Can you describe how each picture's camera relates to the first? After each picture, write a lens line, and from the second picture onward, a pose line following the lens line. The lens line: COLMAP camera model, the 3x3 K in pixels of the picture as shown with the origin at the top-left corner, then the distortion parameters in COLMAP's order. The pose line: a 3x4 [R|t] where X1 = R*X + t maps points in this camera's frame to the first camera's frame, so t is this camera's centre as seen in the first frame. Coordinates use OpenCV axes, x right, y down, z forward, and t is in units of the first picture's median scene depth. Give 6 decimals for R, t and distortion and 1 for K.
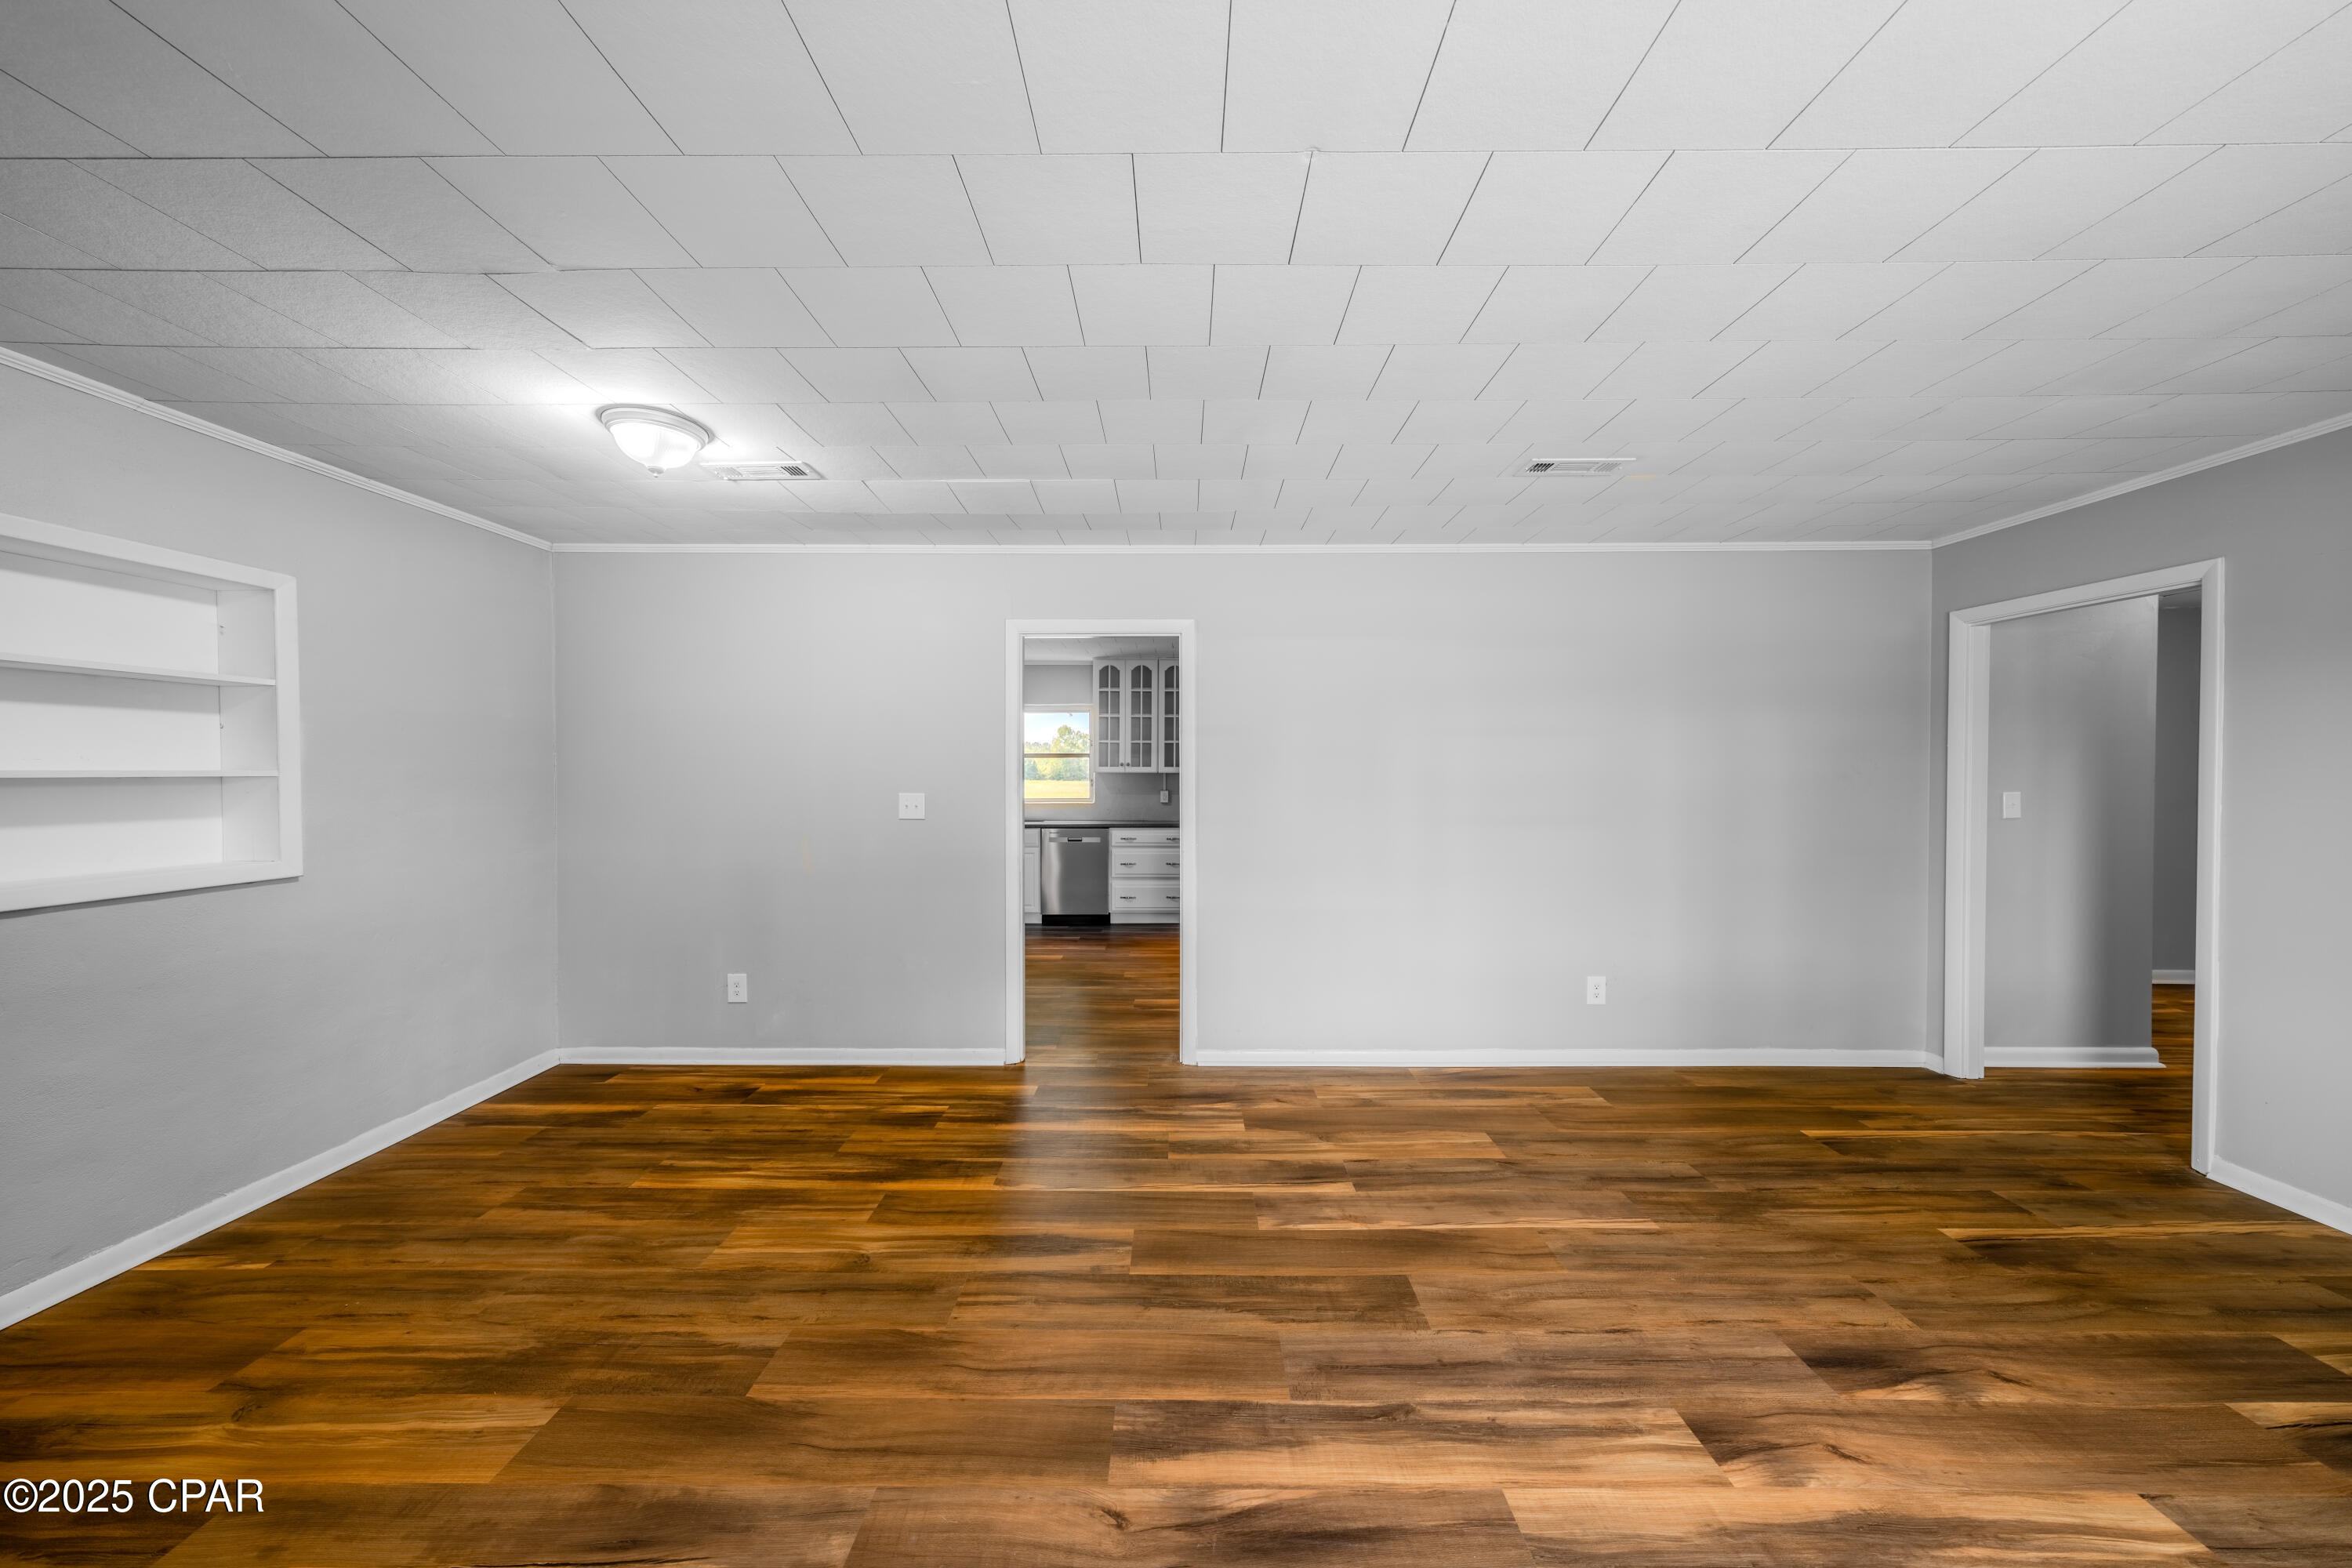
lens RADIAL K [[811.0, 0, 1170.8], [0, 811.0, 786.1], [0, 0, 1]] dist [0.002527, 0.000046]
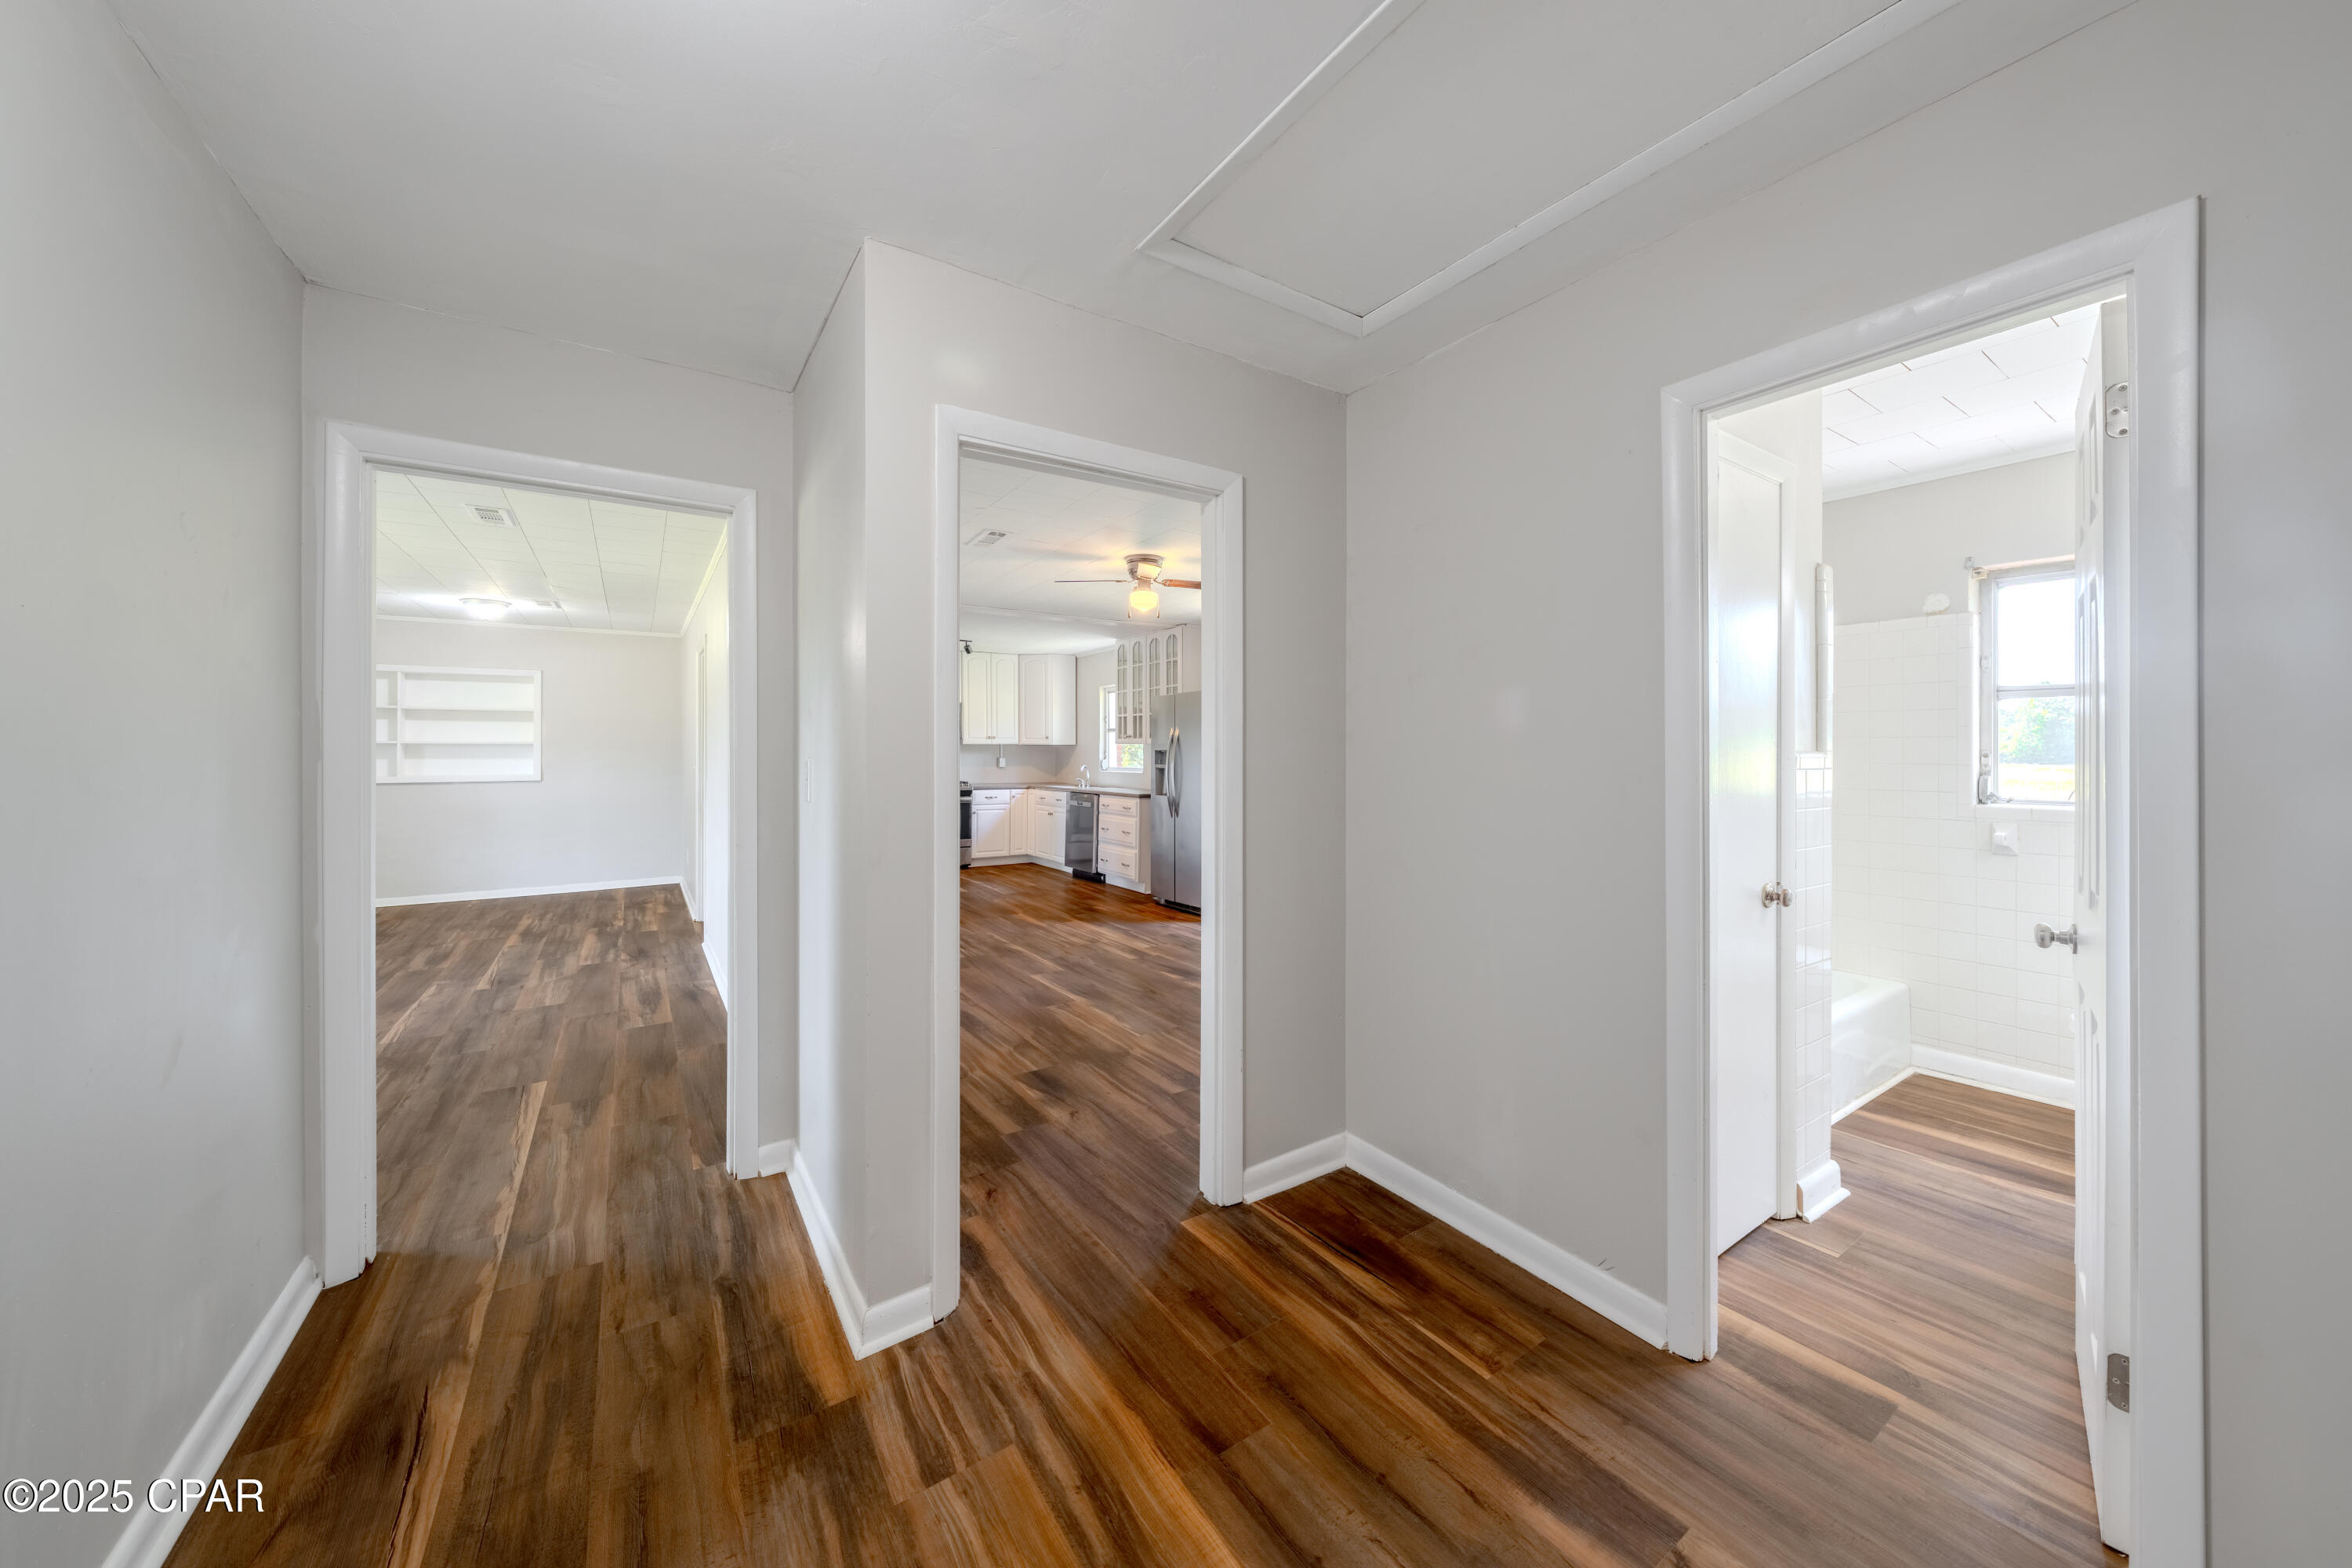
lens RADIAL K [[811.0, 0, 1146.4], [0, 811.0, 758.1], [0, 0, 1]] dist [0.002527, 0.000046]
pose [[0.544889, 0.007596, -0.838474, 1.991611], [-0.012949, 0.999916, 0.000643, 0.002067], [0.838408, 0.010507, 0.544942, 1.038989]]
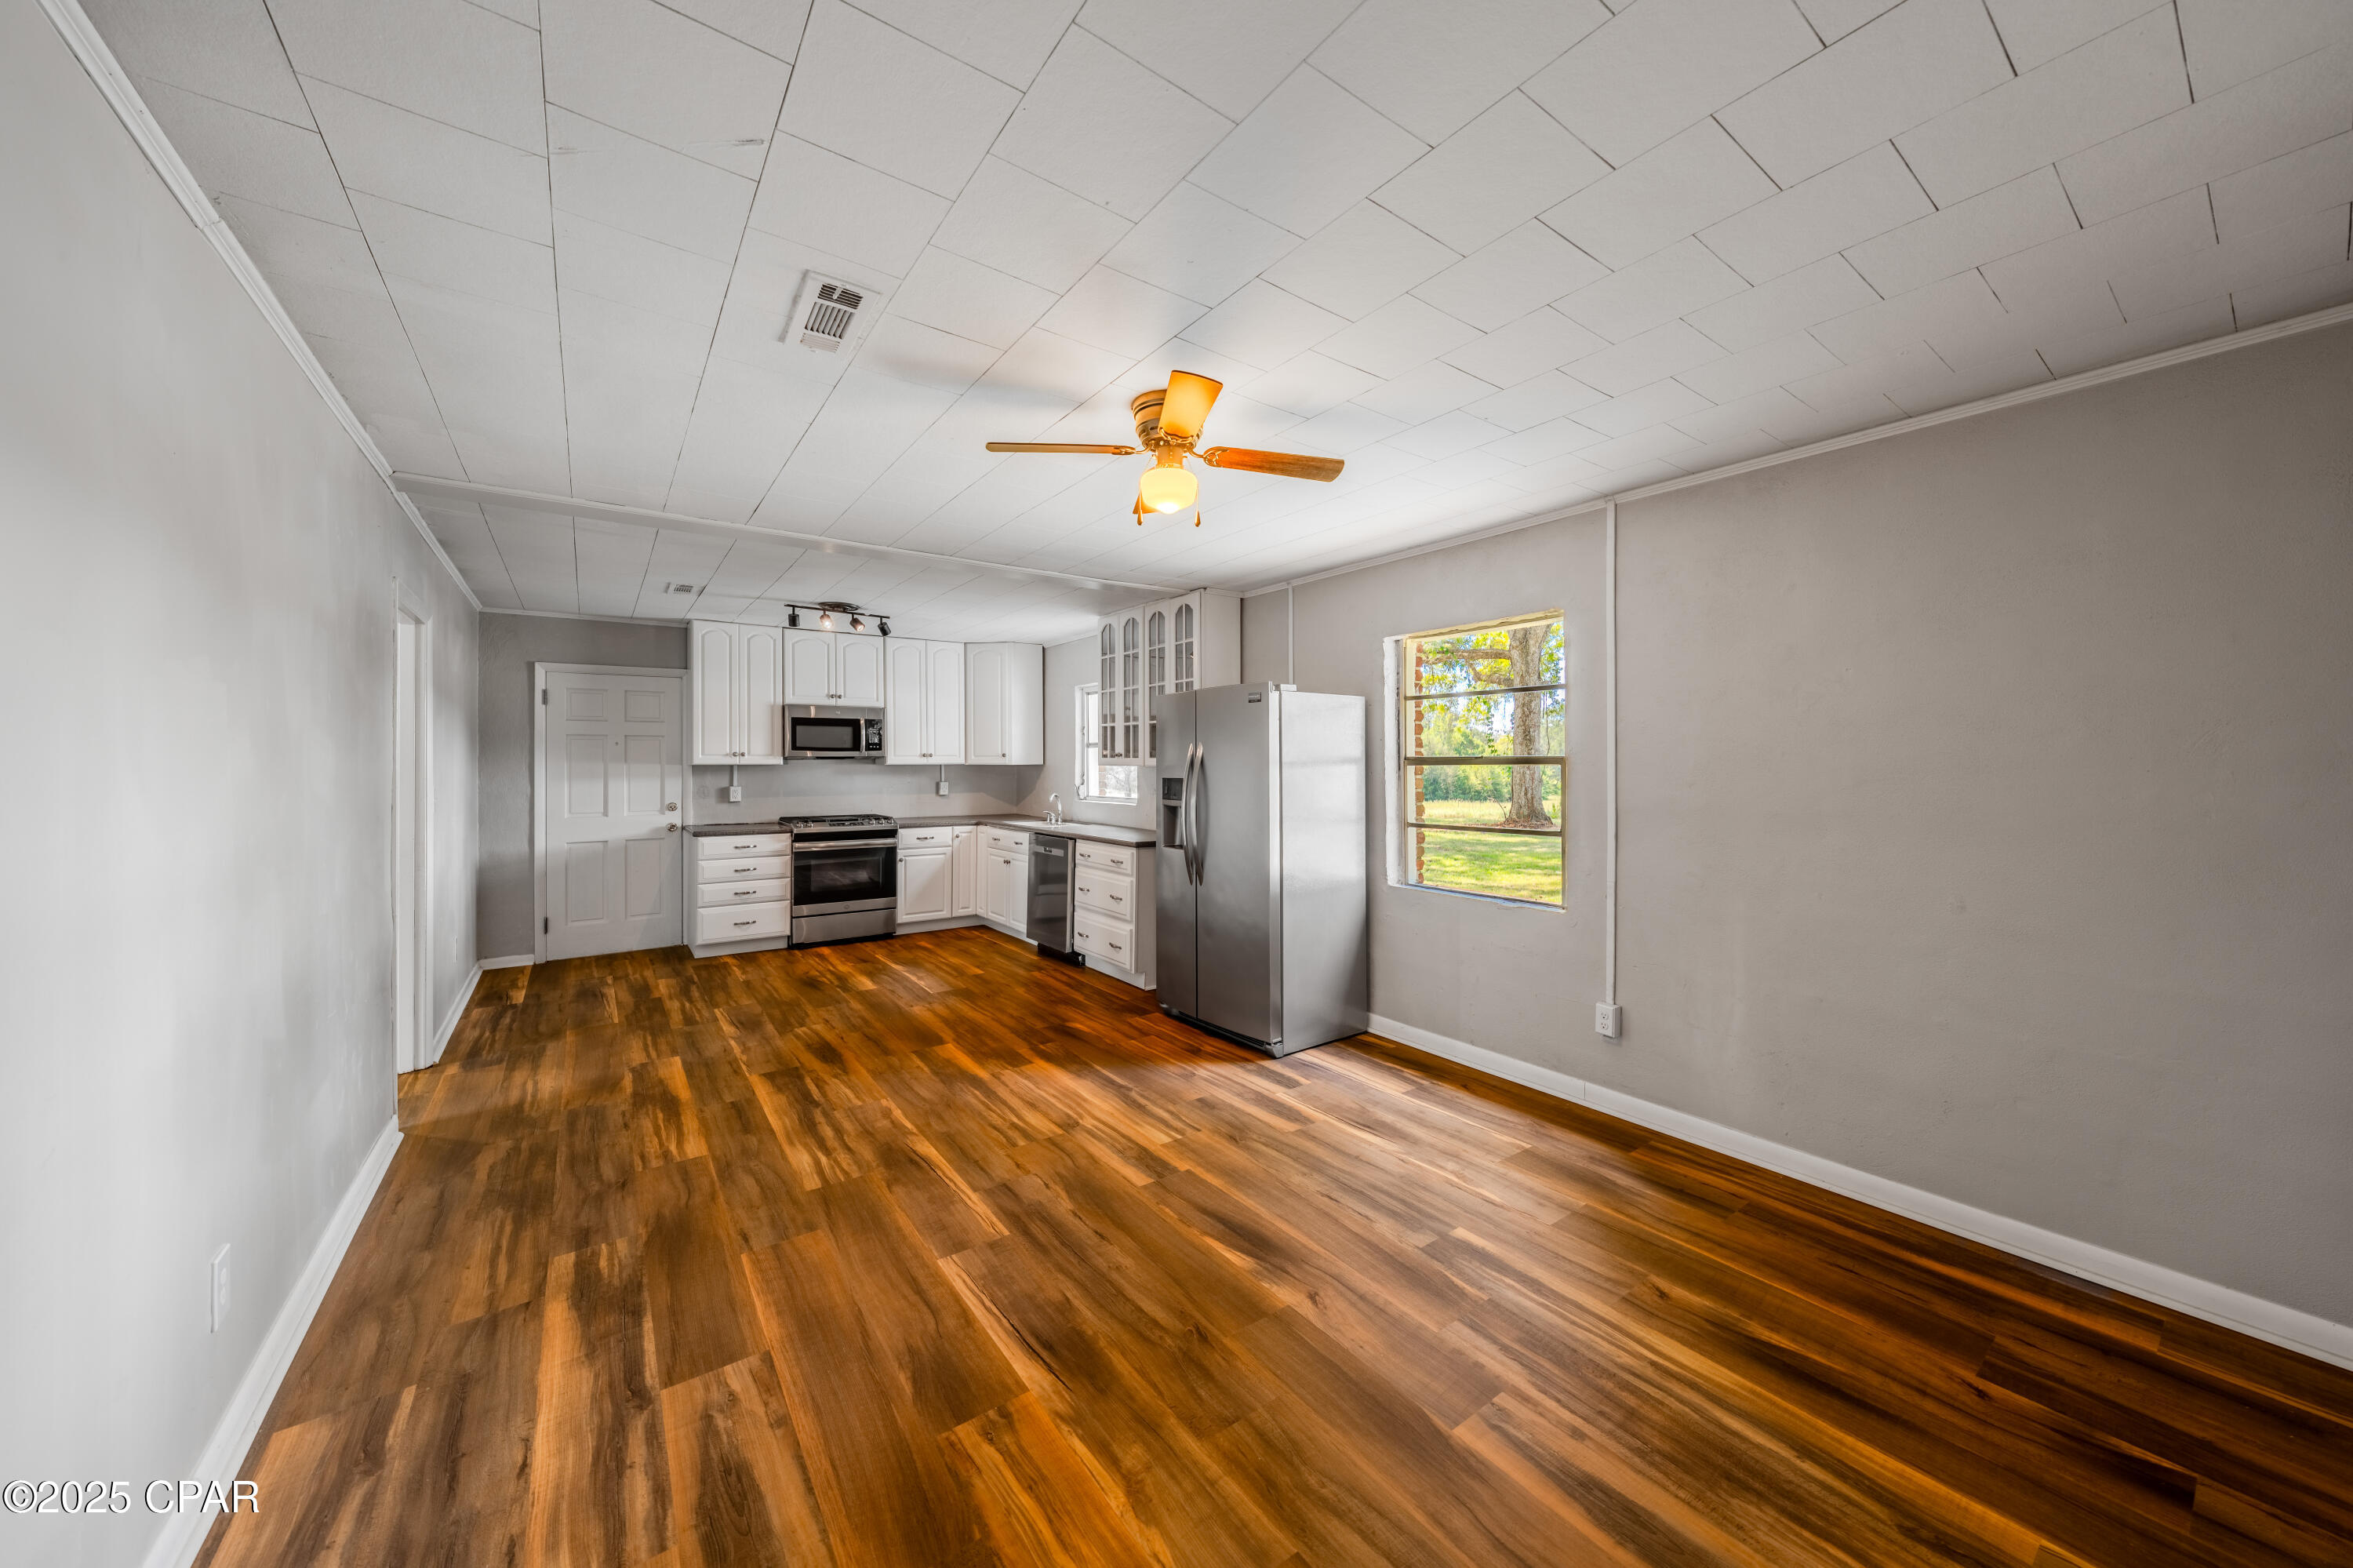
lens RADIAL K [[811.4, 0, 1175.2], [0, 811.4, 761.7], [0, 0, 1]] dist [0.002527, 0.000046]
pose [[0.600422, -0.001485, -0.799682, 1.332655], [-0.010100, 0.999904, -0.009440, -0.032432], [0.799619, 0.013745, 0.600350, 1.406605]]
